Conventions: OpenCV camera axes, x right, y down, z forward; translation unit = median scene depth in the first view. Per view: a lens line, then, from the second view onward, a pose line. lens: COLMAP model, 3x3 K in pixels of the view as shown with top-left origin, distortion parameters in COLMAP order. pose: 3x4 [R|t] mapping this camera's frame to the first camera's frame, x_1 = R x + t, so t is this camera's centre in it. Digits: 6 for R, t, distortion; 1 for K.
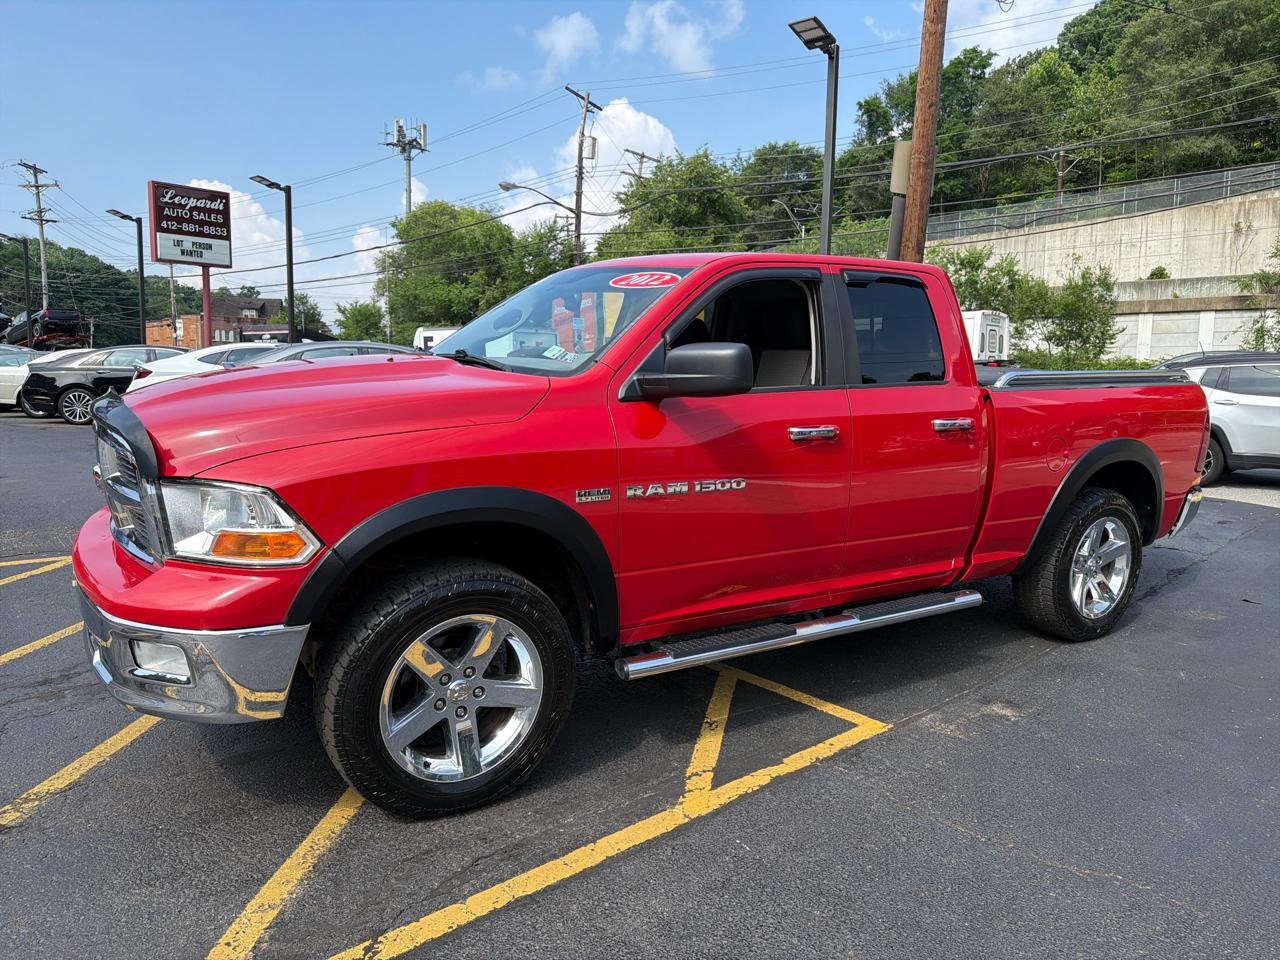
lens RADIAL K [[904.3, 0, 639.1], [0, 904.3, 494.9], [0, 0, 1]] dist [0.015854, -0.025946]
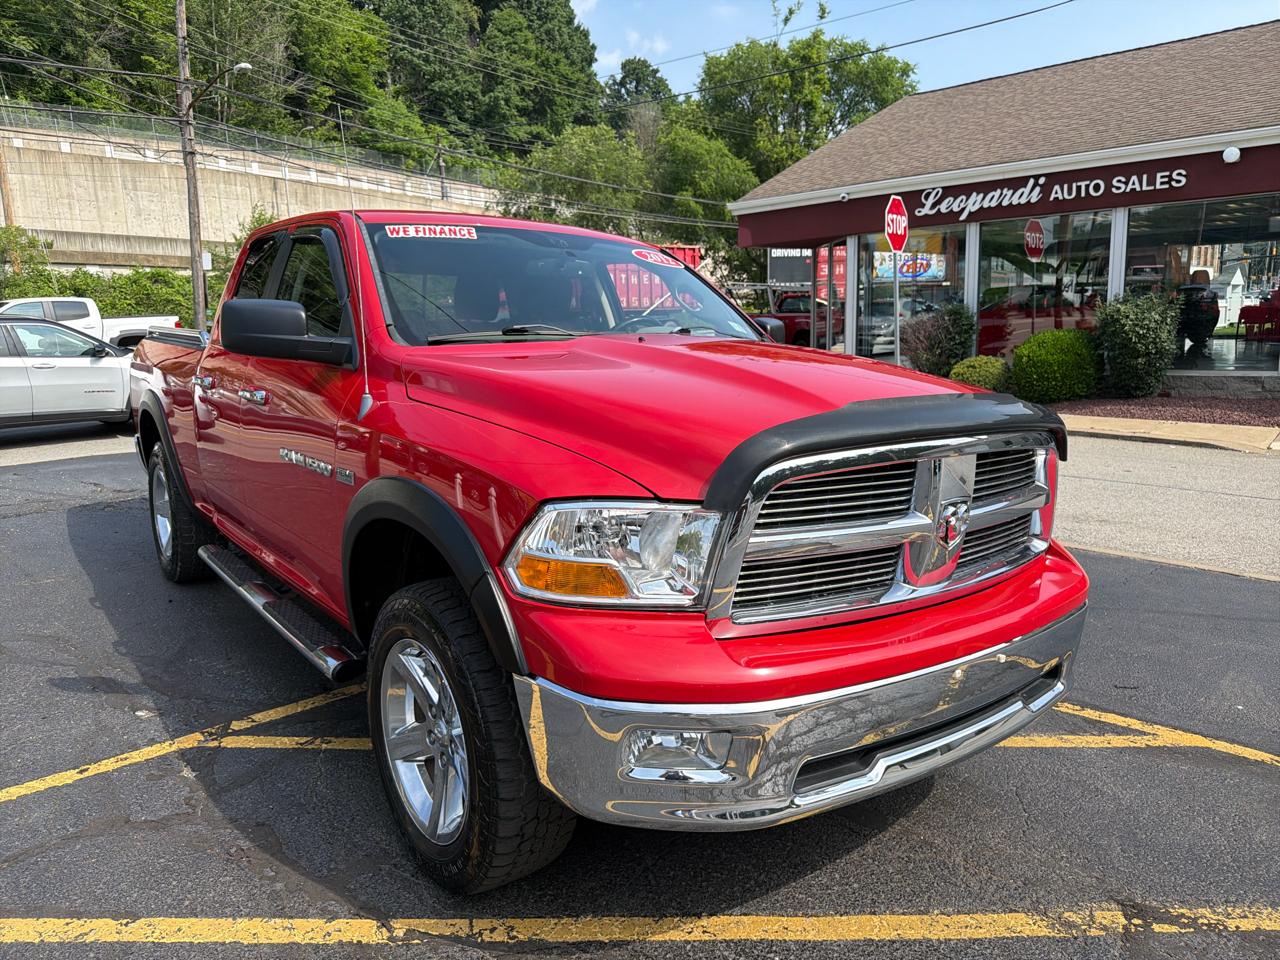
lens RADIAL K [[904.3, 0, 639.1], [0, 904.3, 494.9], [0, 0, 1]] dist [0.015854, -0.025946]
pose [[-0.078051, -0.200785, 0.976521, -0.179476], [0.150733, 0.965872, 0.210643, -0.031377], [-0.985489, 0.163635, -0.045122, 0.180853]]
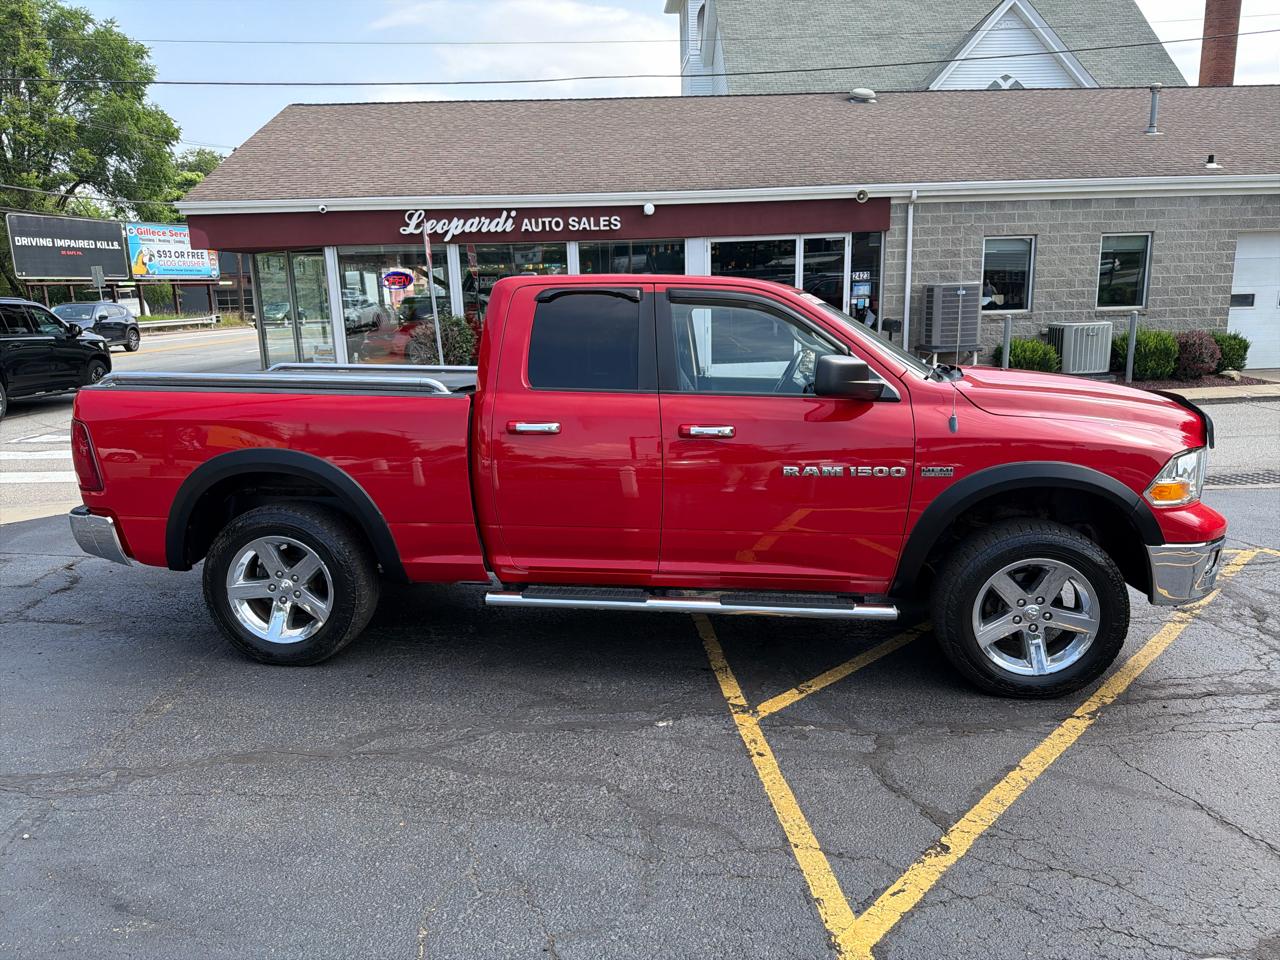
lens RADIAL K [[887.5, 0, 634.6], [0, 887.5, 507.6], [0, 0, 1]] dist [0.066175, -0.079890]
pose [[-0.775792, -0.141855, 0.614837, -0.121170], [0.089891, 0.939617, 0.330210, -0.072476], [-0.624553, 0.311442, -0.716196, 0.383773]]
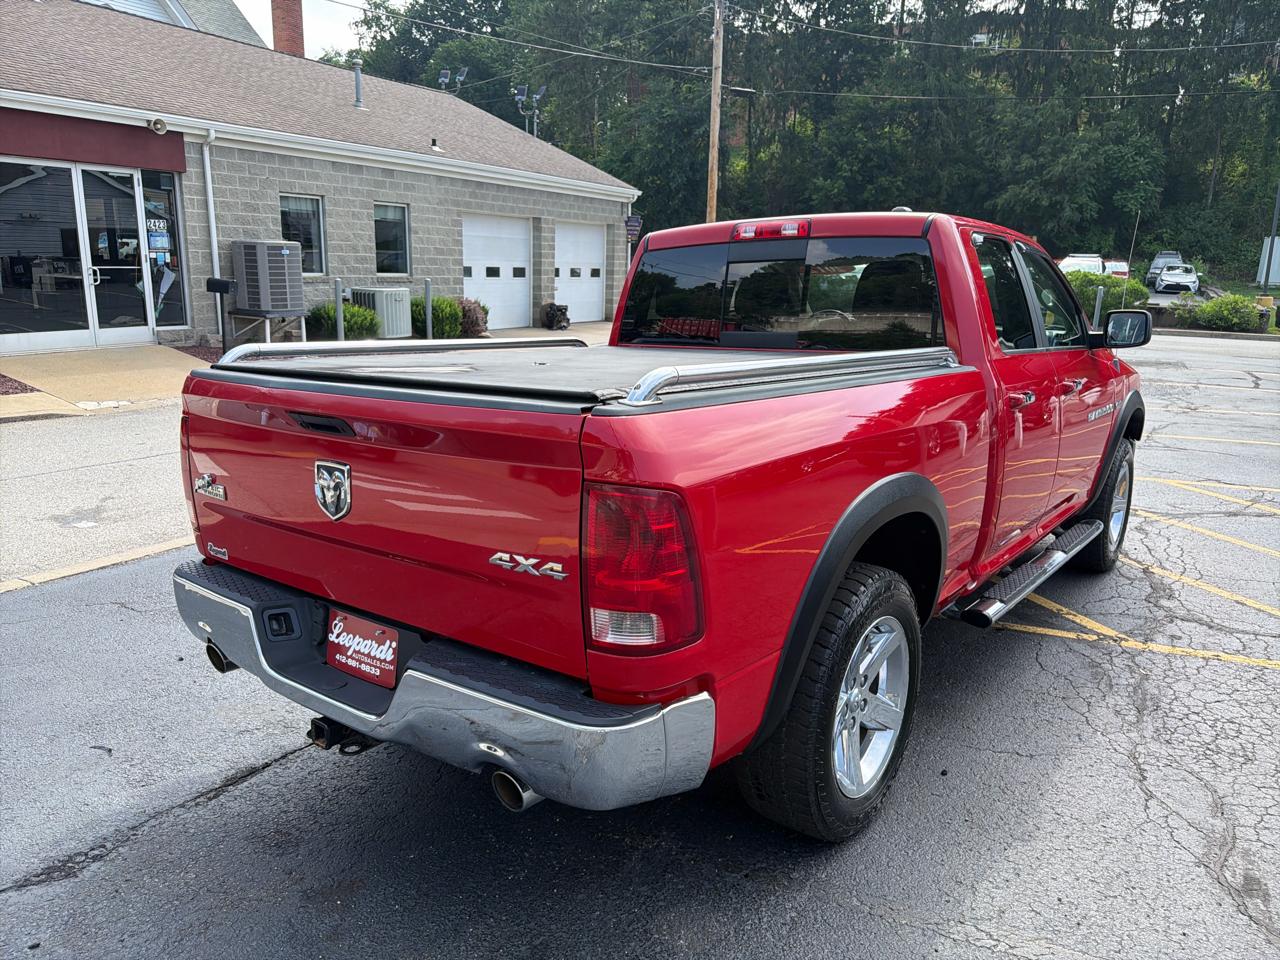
lens RADIAL K [[925.5, 0, 640.0], [0, 925.5, 480.0], [0, 0, 1]] dist [-0.004652, -0.006673]
pose [[-0.938870, 0.036177, -0.342366, 0.136084], [-0.085155, 0.939159, 0.332758, -0.063606], [0.333575, 0.341571, -0.878668, 0.385004]]
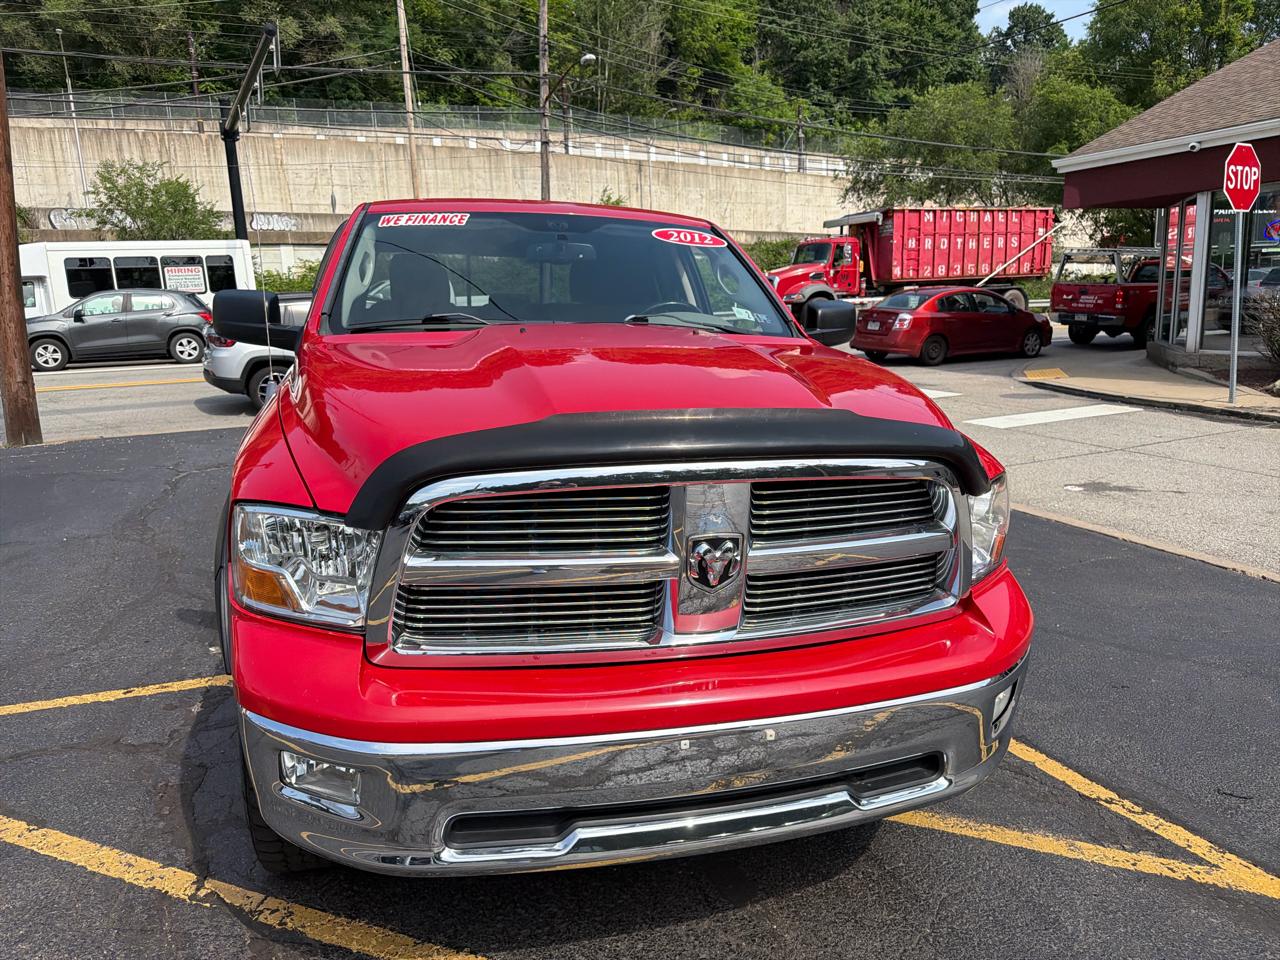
lens RADIAL K [[904.4, 0, 644.3], [0, 904.4, 491.0], [0, 0, 1]] dist [0.009941, -0.022602]
pose [[0.298986, -0.216908, 0.929278, -0.161876], [0.153983, 0.972028, 0.177344, -0.024065], [-0.941752, 0.090070, 0.324023, 0.121325]]
